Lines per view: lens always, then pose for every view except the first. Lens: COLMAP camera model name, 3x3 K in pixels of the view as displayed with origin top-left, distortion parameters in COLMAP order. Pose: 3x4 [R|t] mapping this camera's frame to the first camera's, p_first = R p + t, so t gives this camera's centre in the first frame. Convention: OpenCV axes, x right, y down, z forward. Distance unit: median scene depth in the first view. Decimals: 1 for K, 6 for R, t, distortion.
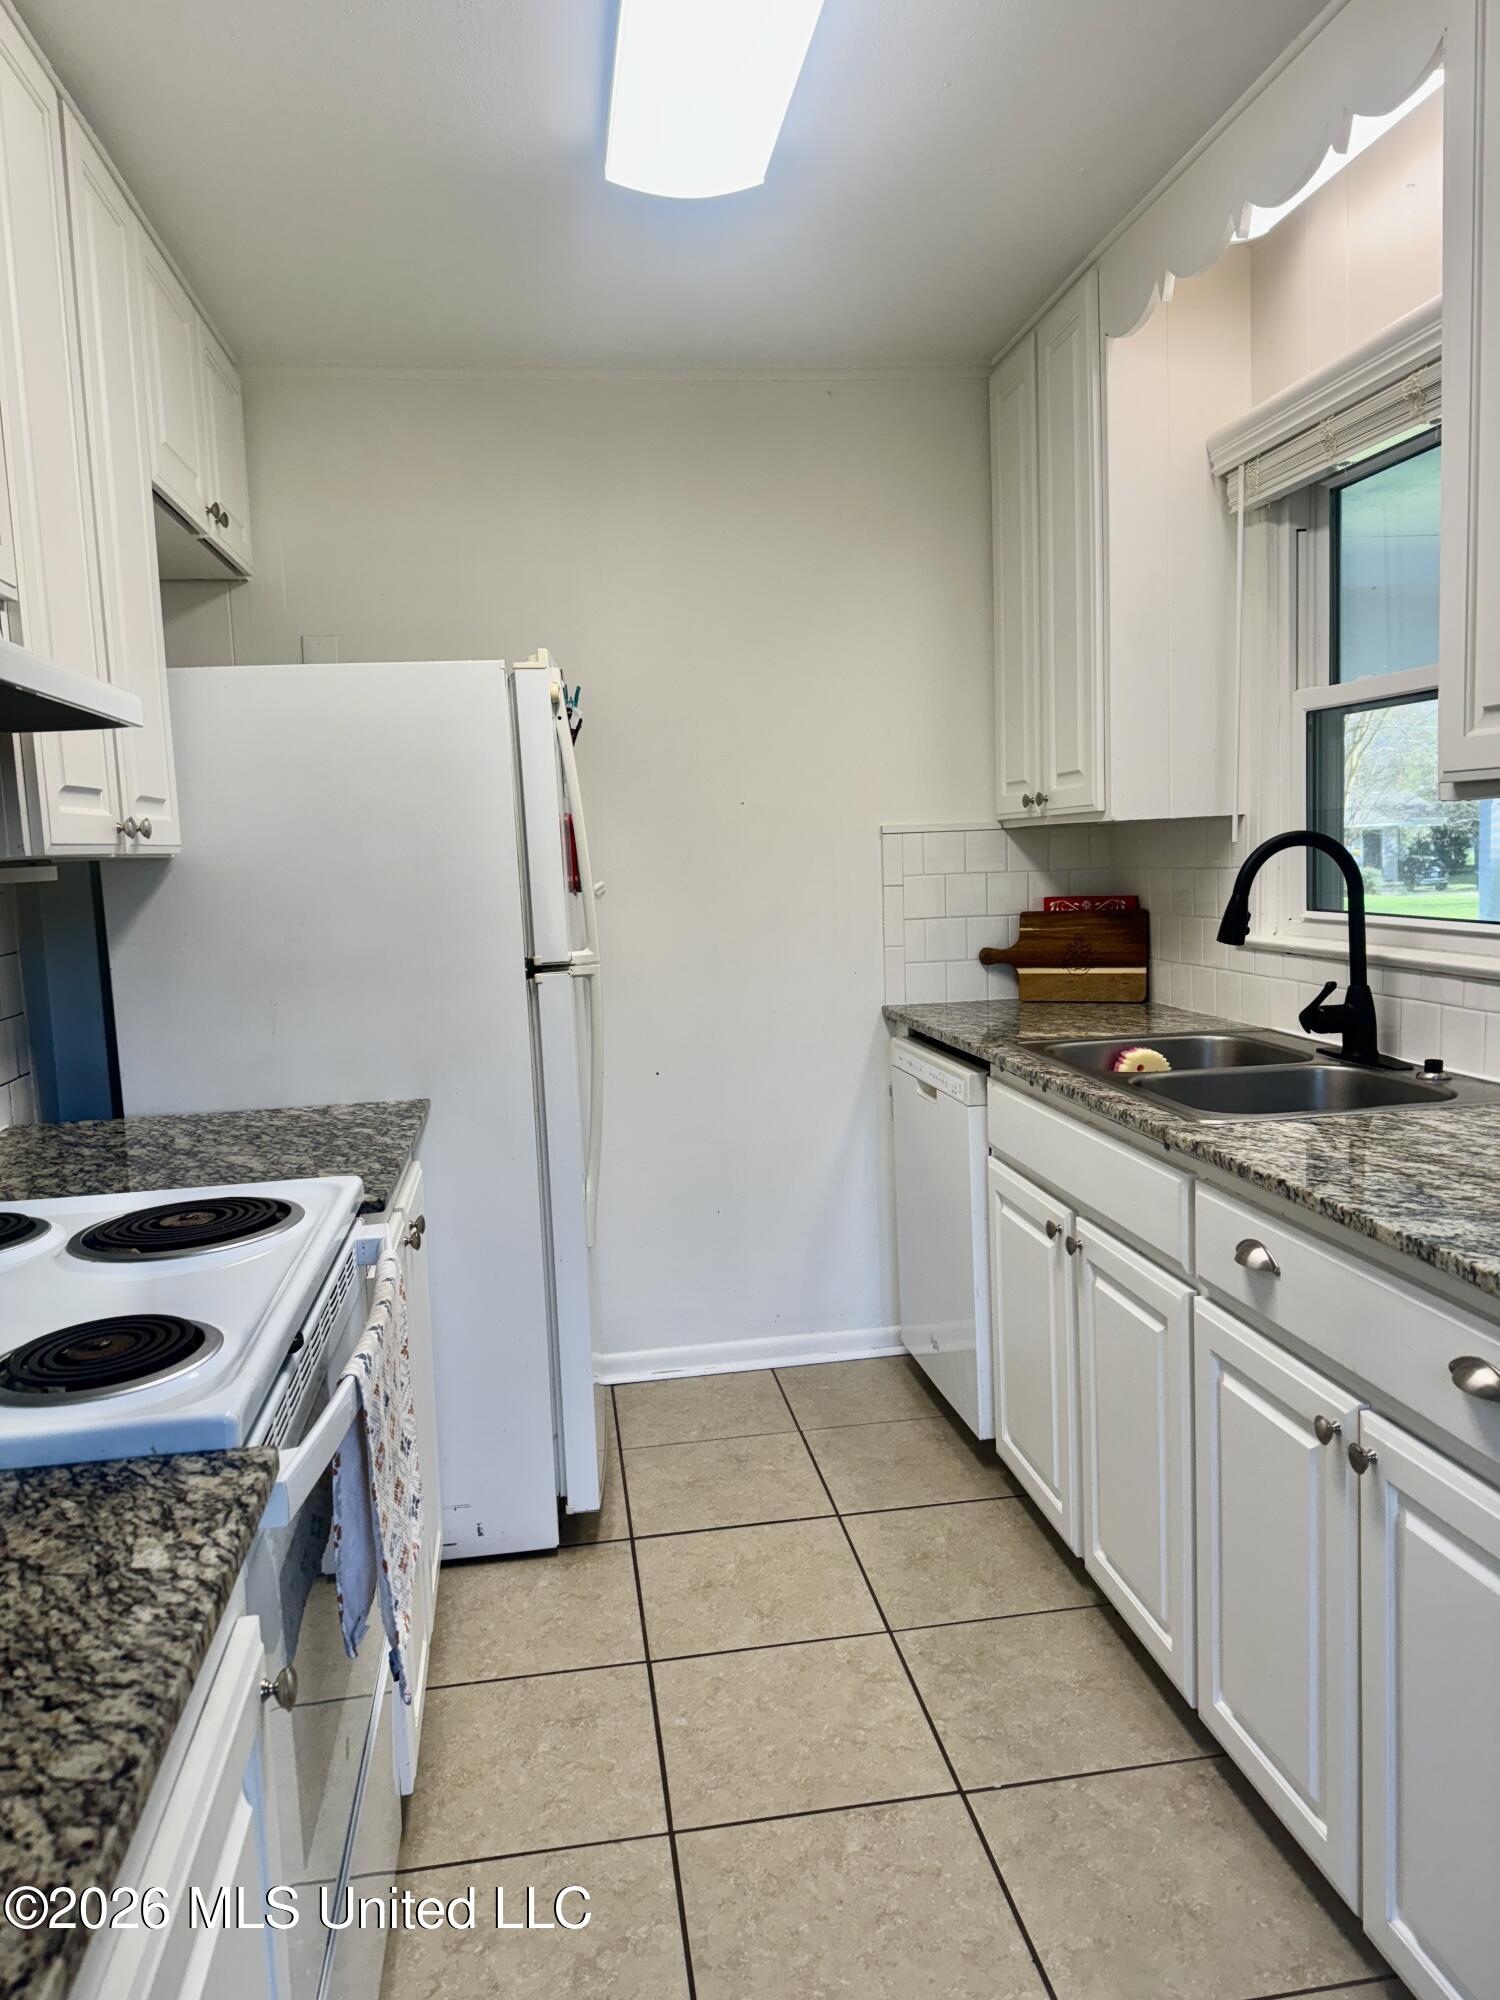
lens RADIAL K [[1408.8, 0, 738.4], [0, 1408.8, 999.3], [0, 0, 1]] dist [0.051296, -0.061793]
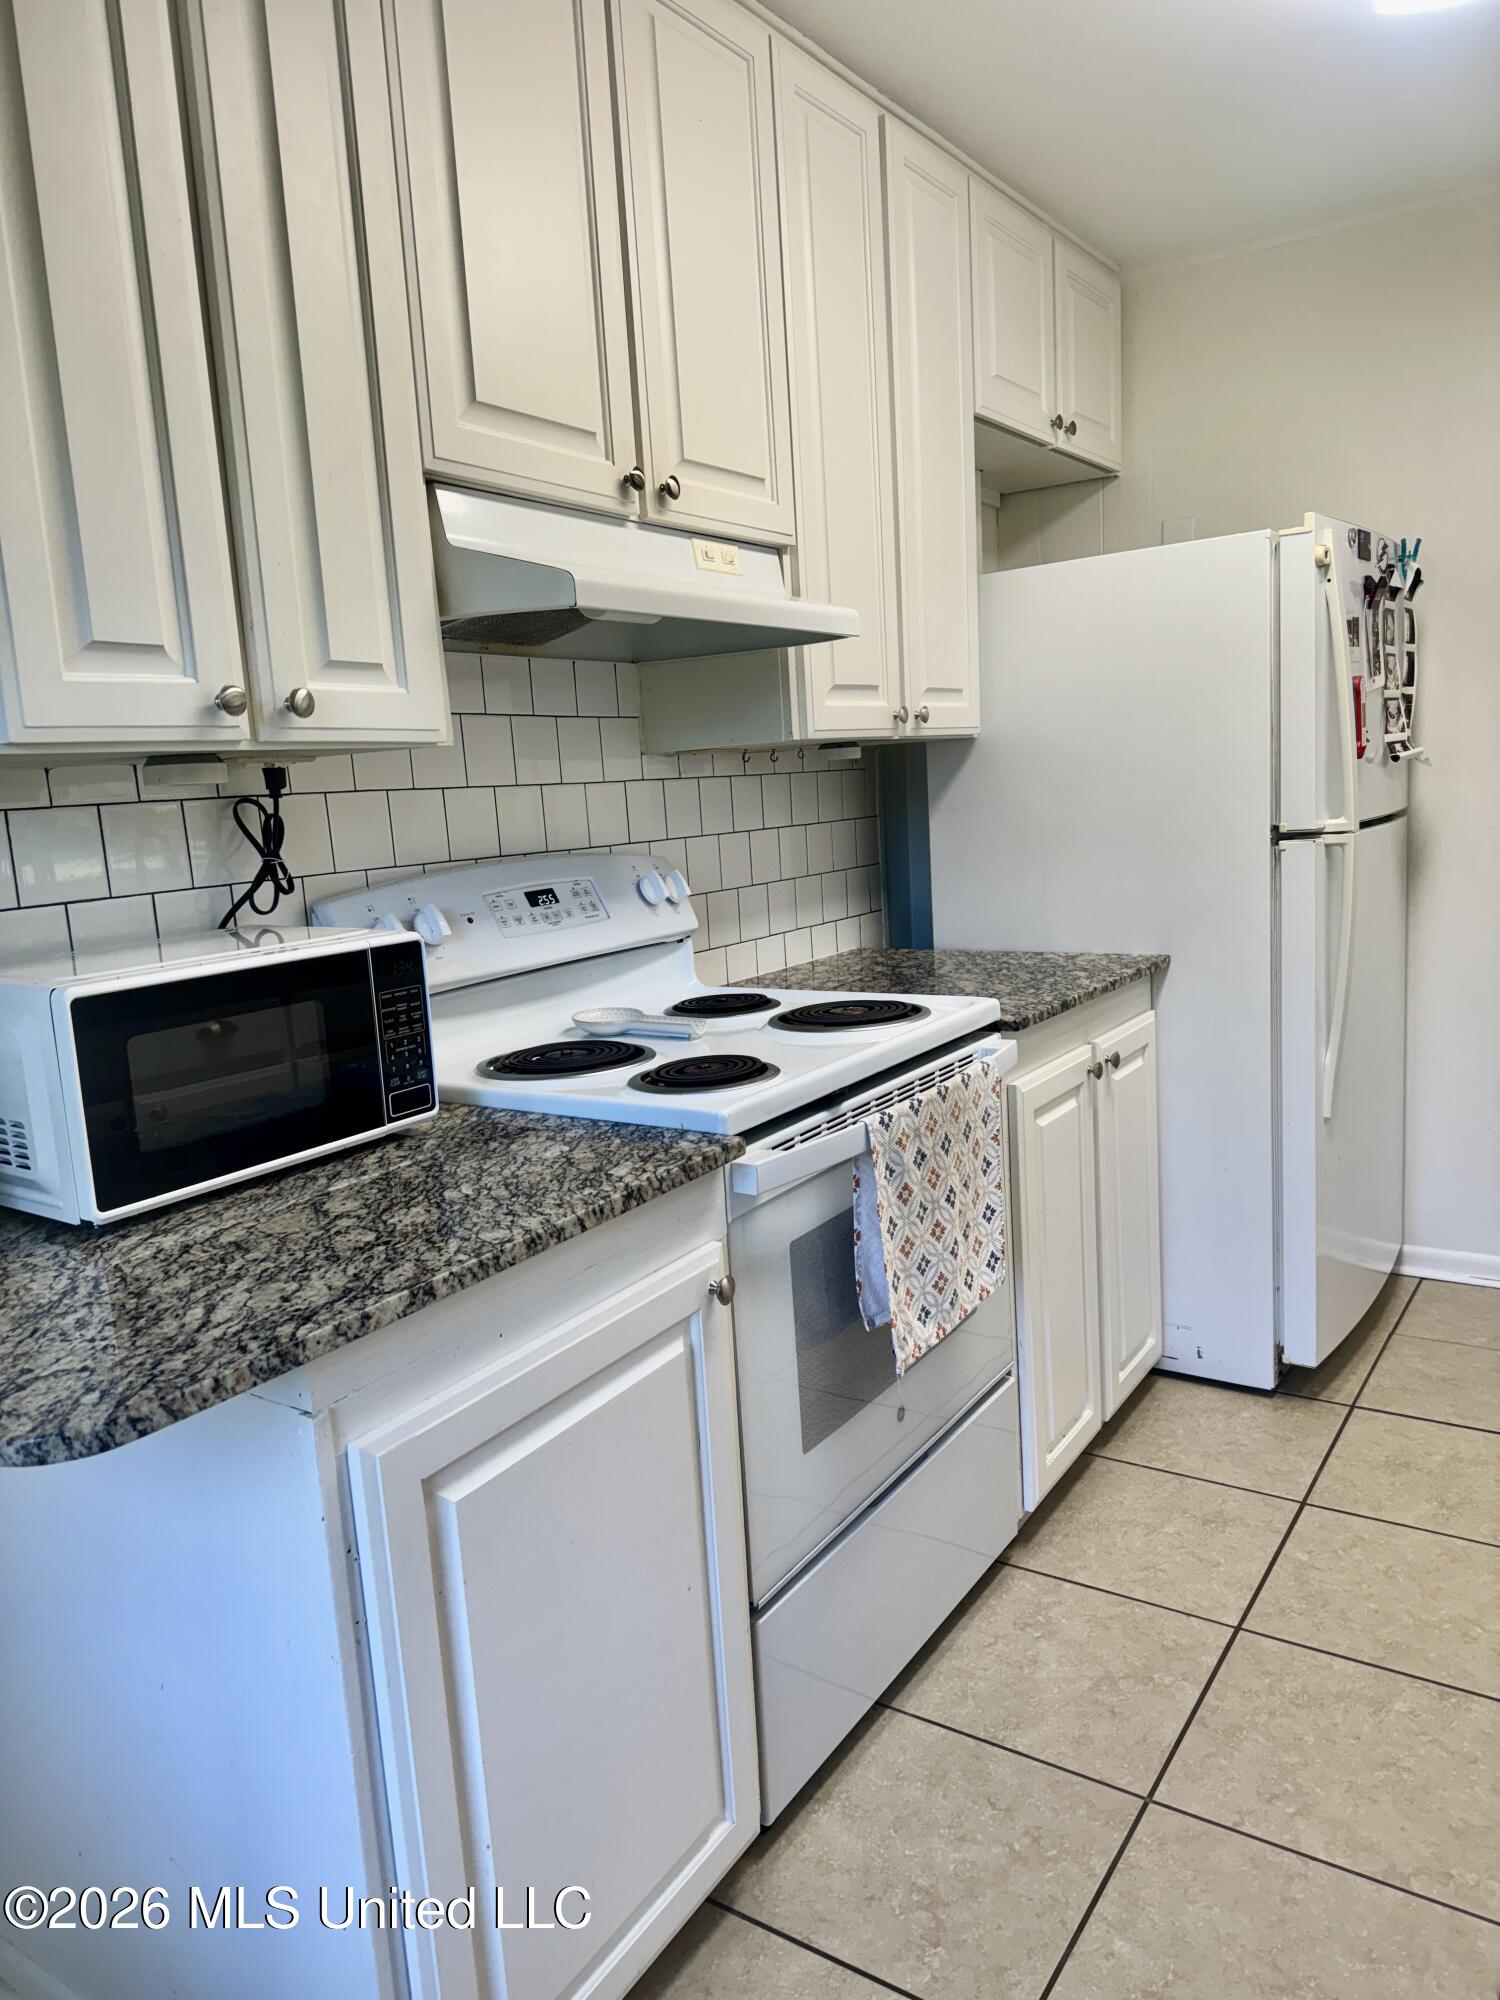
lens RADIAL K [[1413.2, 0, 747.0], [0, 1413.2, 1003.7], [0, 0, 1]] dist [0.116809, -0.206649]
pose [[0.738643, 0.101890, -0.666352, 0.276019], [-0.044417, 0.993719, 0.102711, 0.010004], [0.672632, -0.046269, 0.738530, -0.035078]]
